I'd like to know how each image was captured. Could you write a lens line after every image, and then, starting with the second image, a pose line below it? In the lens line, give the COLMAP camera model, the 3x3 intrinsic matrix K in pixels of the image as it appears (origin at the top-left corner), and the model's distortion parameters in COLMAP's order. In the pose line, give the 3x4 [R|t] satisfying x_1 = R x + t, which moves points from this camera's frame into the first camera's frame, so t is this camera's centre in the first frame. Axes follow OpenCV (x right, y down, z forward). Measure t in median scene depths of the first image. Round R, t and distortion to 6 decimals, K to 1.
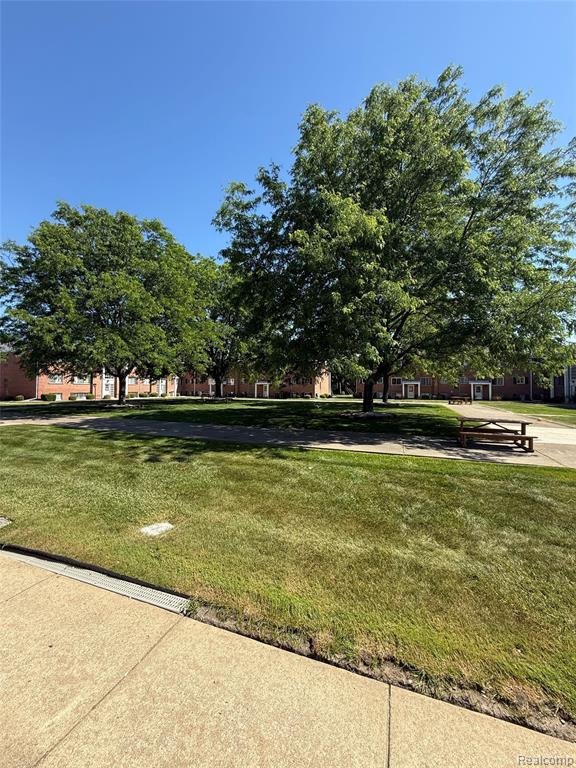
lens RADIAL K [[307.8, 0, 287.2], [0, 307.8, 382.3], [0, 0, 1]] dist [-0.000083, 0.000238]
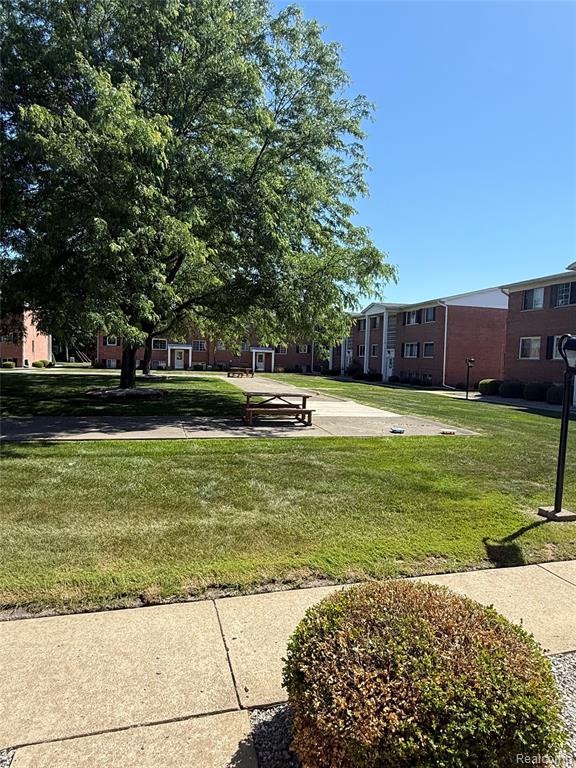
lens RADIAL K [[469.6, 0, 288.0], [0, 469.6, 384.0], [0, 0, 1]] dist [0.000032, 0.000097]
pose [[0.814734, -0.010534, 0.579740, -0.113804], [-0.038617, 0.996629, 0.072379, -0.009342], [-0.578548, -0.081357, 0.811581, -0.143712]]
